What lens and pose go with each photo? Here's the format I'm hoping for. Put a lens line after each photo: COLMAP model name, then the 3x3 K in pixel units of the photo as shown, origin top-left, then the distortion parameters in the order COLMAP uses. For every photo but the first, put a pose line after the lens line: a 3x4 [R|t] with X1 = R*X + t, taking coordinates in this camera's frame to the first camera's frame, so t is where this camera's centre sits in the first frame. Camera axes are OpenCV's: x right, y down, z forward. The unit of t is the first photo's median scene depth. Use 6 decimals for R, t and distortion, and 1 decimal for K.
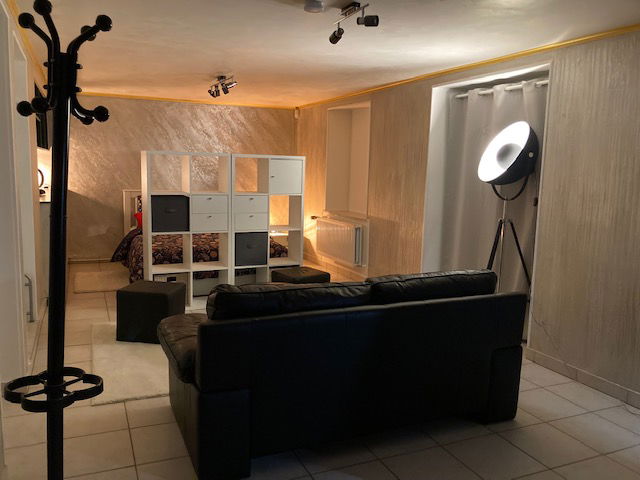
lens RADIAL K [[528.0, 0, 311.3], [0, 528.0, 237.2], [0, 0, 1]] dist [0.006409, 0.001611]
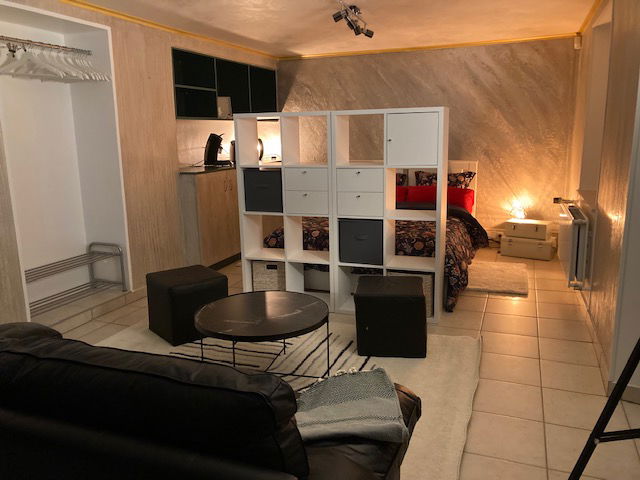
lens RADIAL K [[528.0, 0, 311.3], [0, 528.0, 237.2], [0, 0, 1]] dist [0.006409, 0.001611]
pose [[0.705872, 0.097454, -0.701604, 0.256288], [-0.054622, 0.995030, 0.083257, -0.029597], [0.706231, -0.020446, 0.707687, 0.316609]]
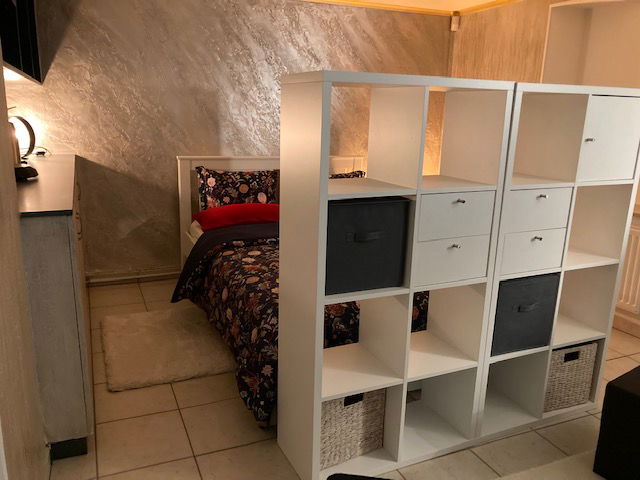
lens RADIAL K [[528.0, 0, 311.3], [0, 528.0, 237.2], [0, 0, 1]] dist [0.006409, 0.001611]
pose [[0.999956, 0.001867, -0.009234, -0.205558], [-0.000937, 0.995019, 0.099677, -0.059333], [0.009374, -0.099664, 0.994977, 0.426696]]
